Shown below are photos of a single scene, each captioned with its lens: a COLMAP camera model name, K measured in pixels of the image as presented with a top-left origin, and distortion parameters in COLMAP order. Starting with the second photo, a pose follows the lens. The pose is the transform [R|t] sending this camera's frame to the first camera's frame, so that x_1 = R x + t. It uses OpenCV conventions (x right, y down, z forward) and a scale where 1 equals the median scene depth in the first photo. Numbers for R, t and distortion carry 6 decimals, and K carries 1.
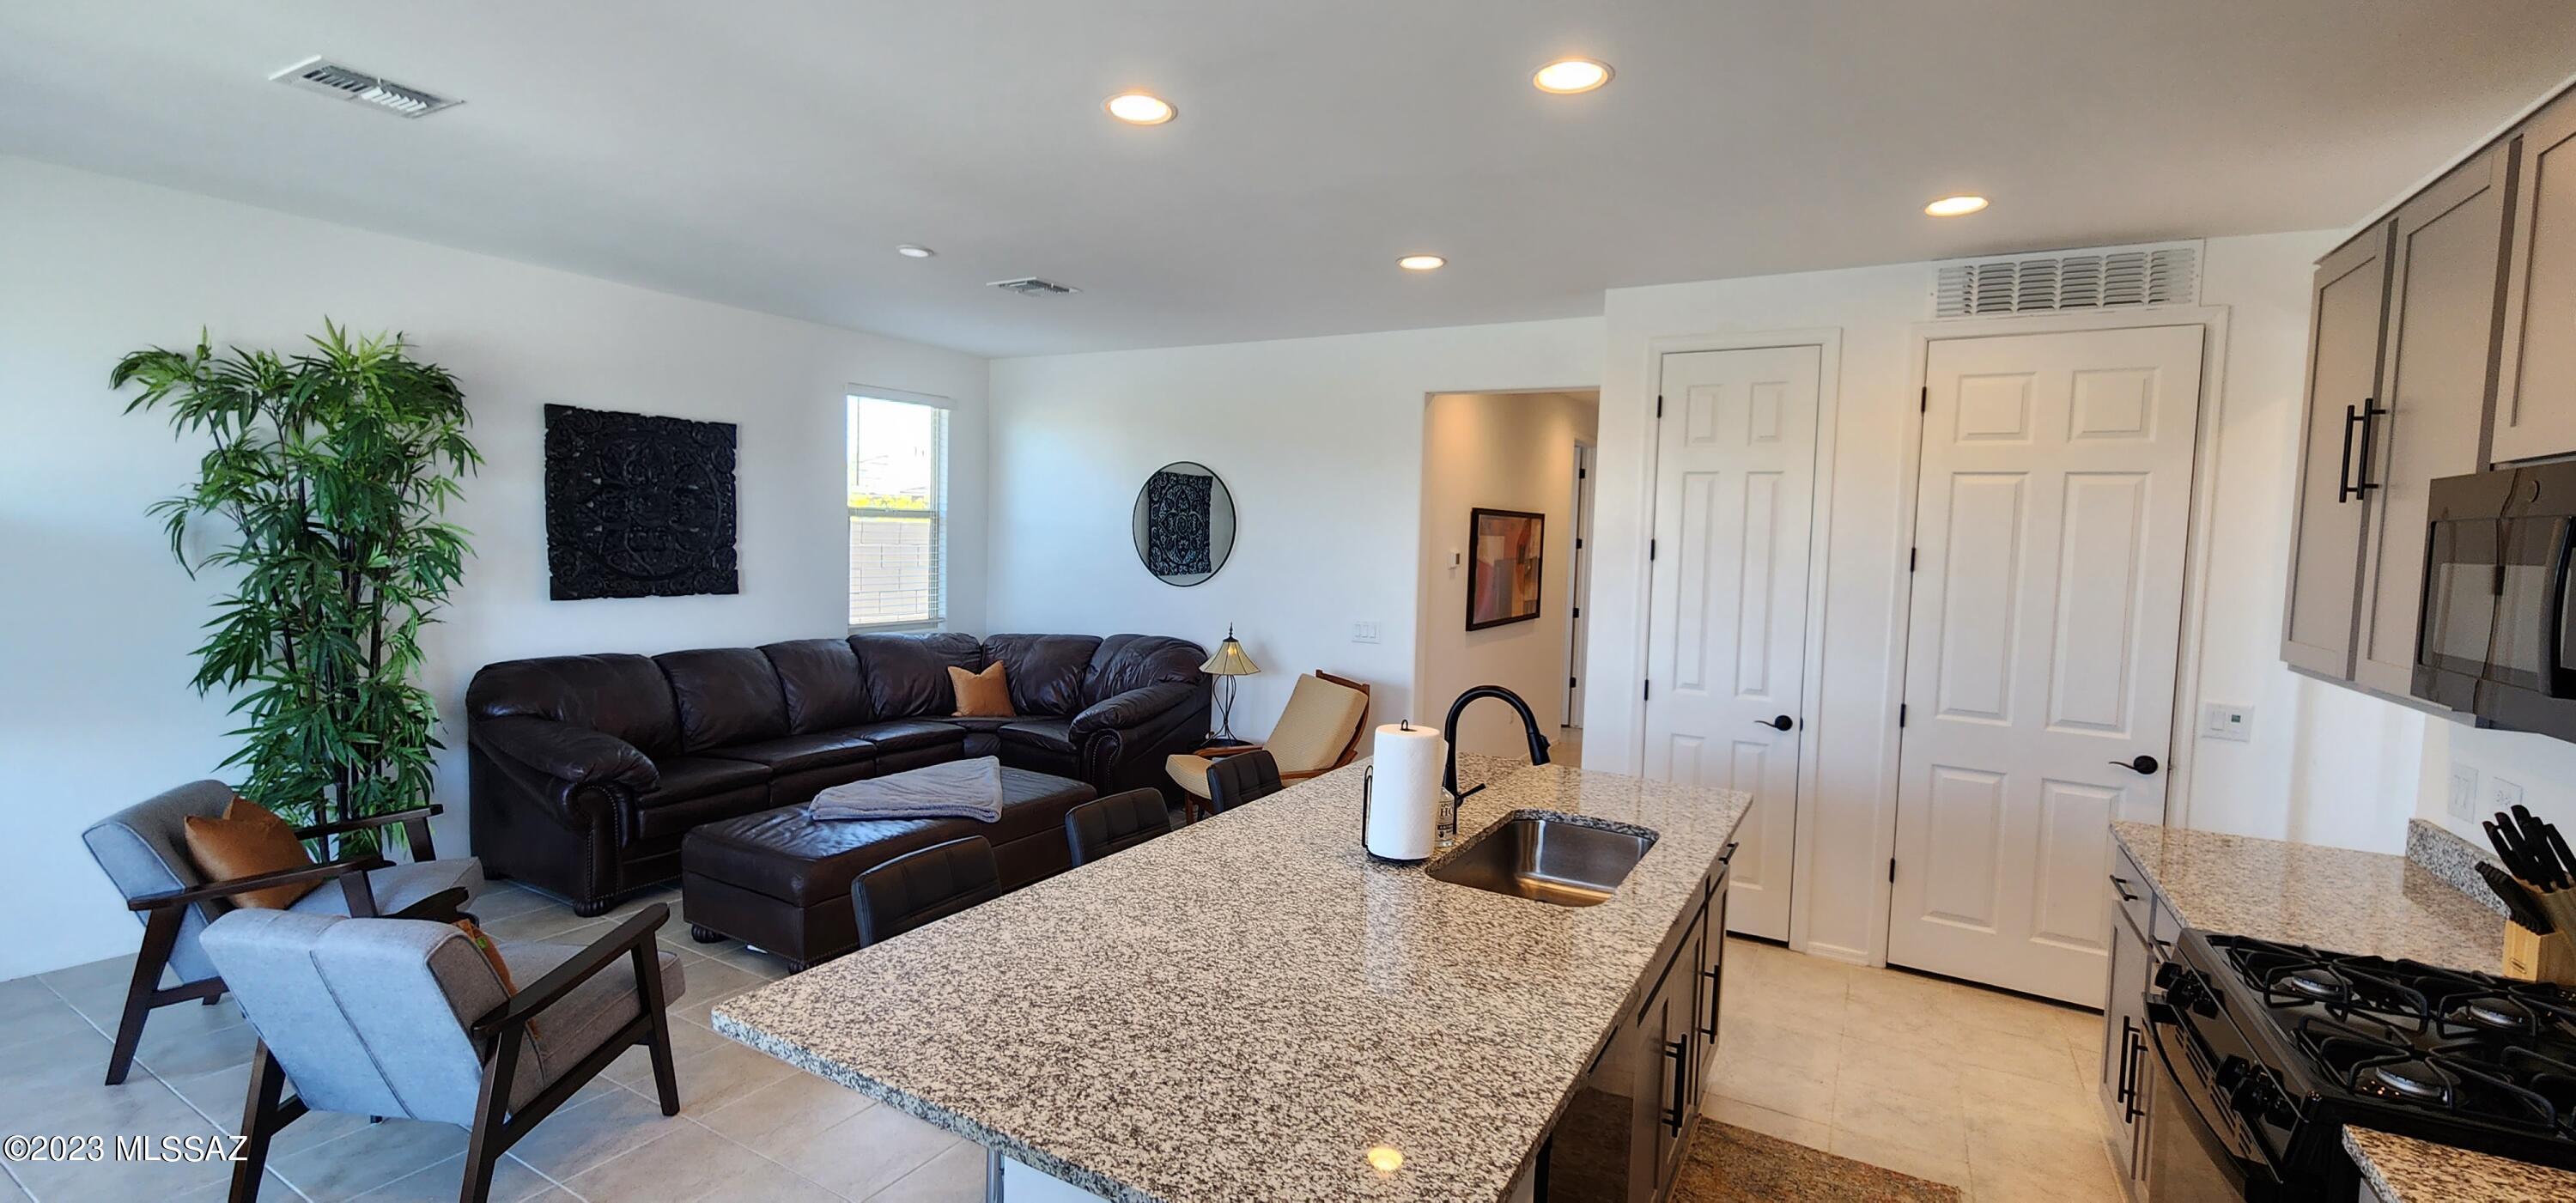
lens RADIAL K [[1070.0, 0, 1292.1], [0, 1070.0, 596.7], [0, 0, 1]] dist [-0.003039, -0.000224]
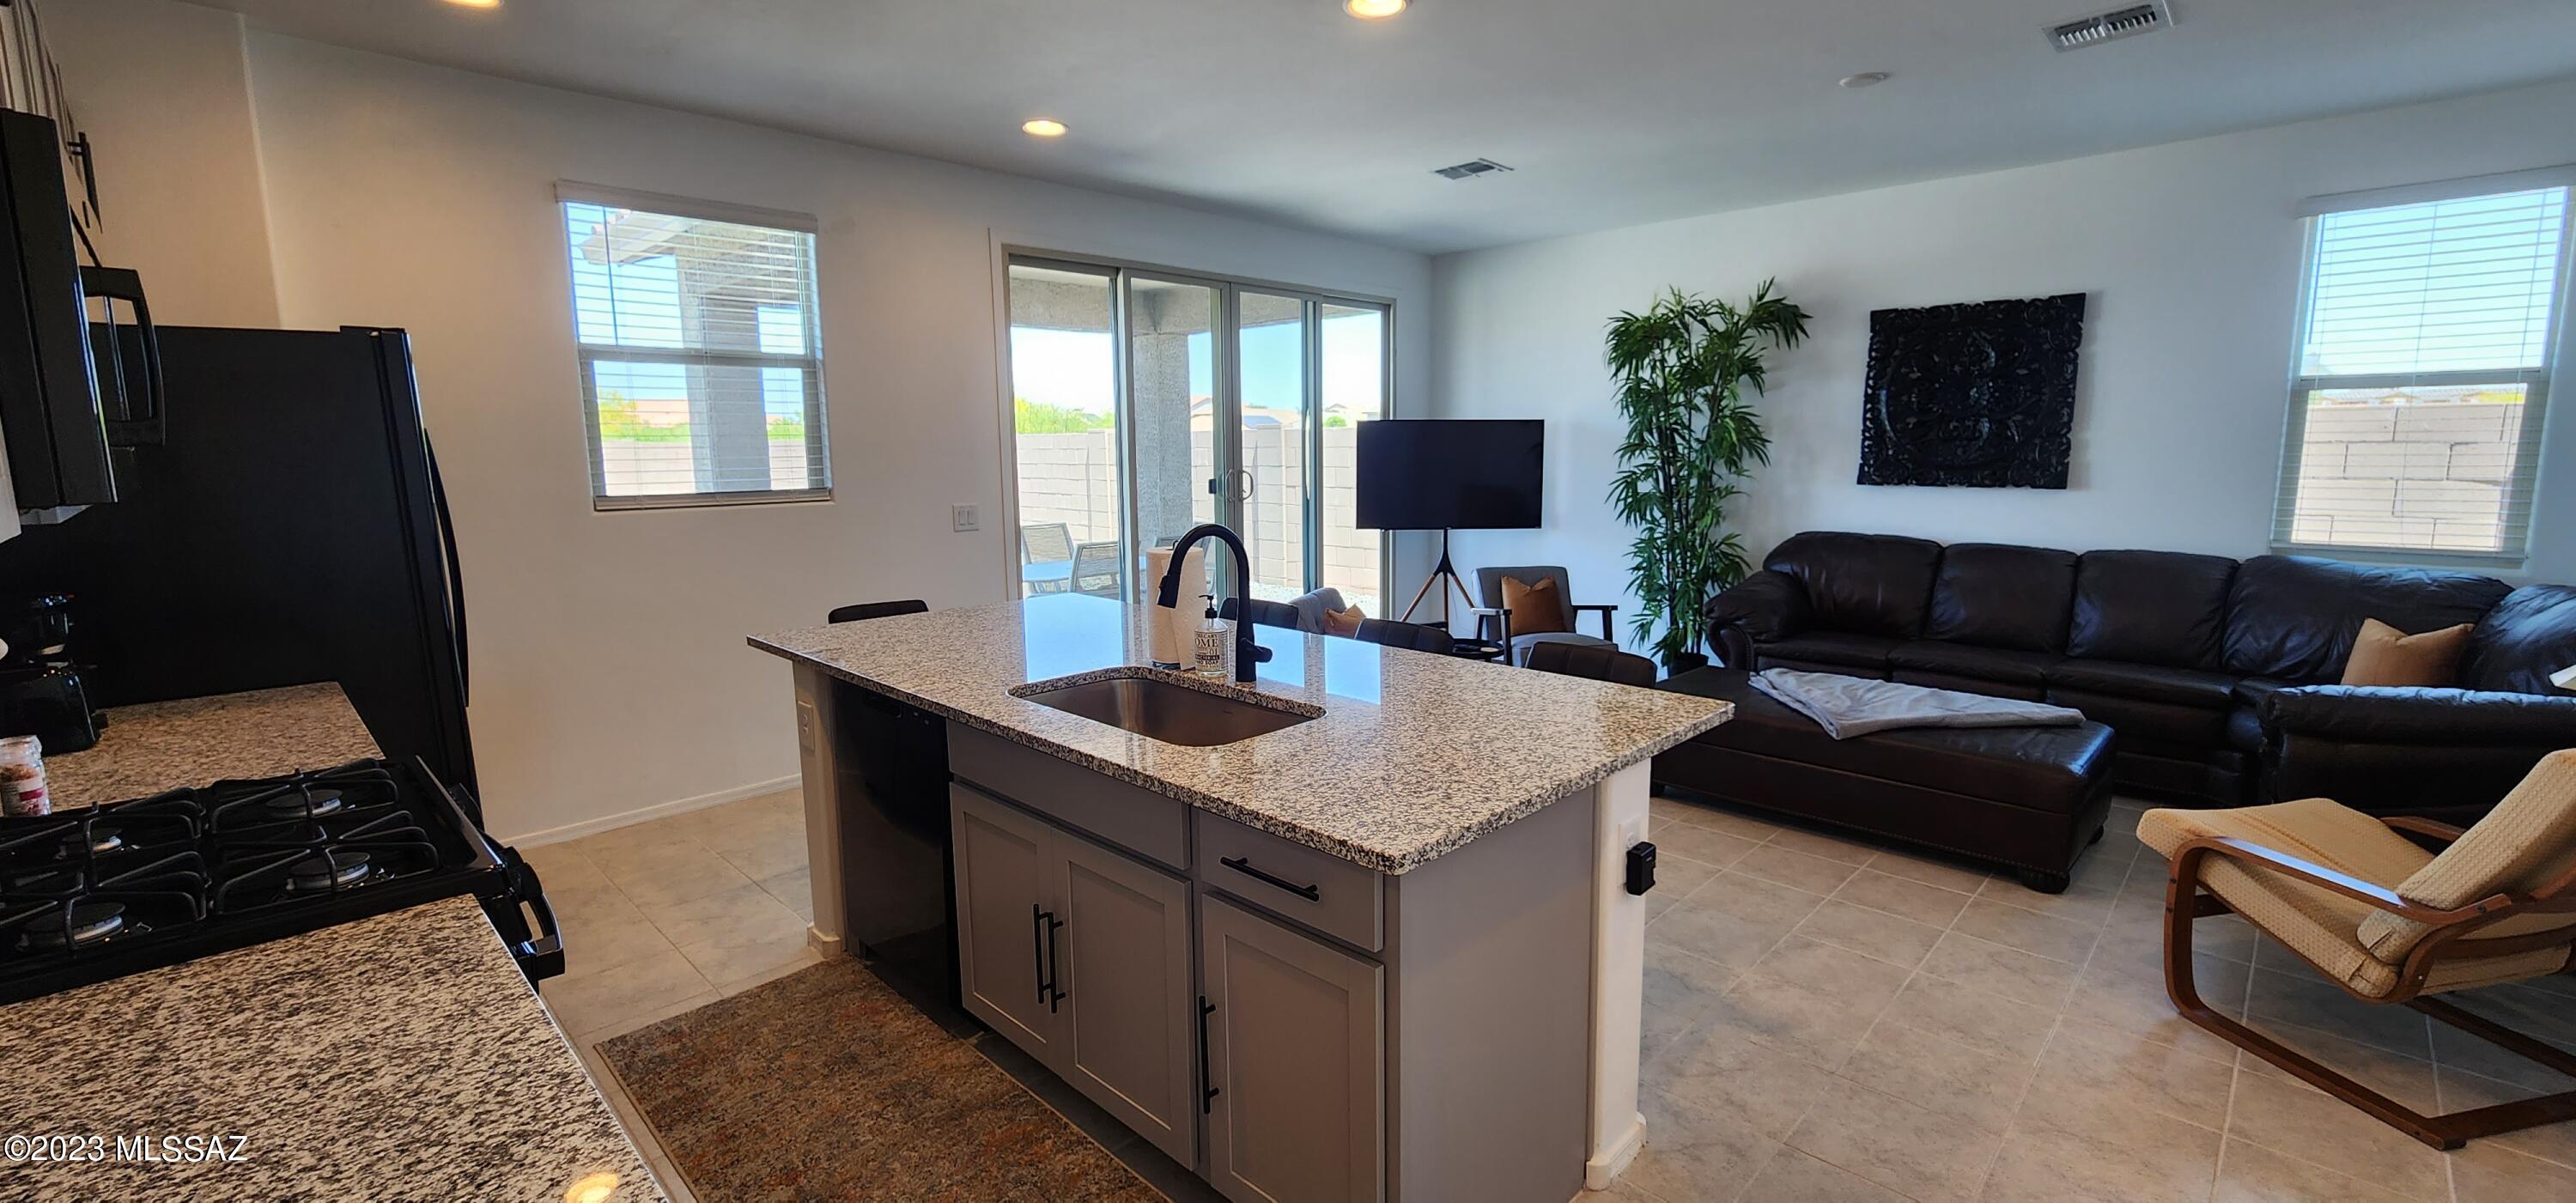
lens RADIAL K [[1070.0, 0, 1292.1], [0, 1070.0, 596.7], [0, 0, 1]] dist [-0.003039, -0.000224]
pose [[-0.258894, 0.110973, -0.959510, 0.669748], [-0.059033, 0.989703, 0.130393, 0.012009], [0.964100, 0.090401, -0.249678, 0.797510]]
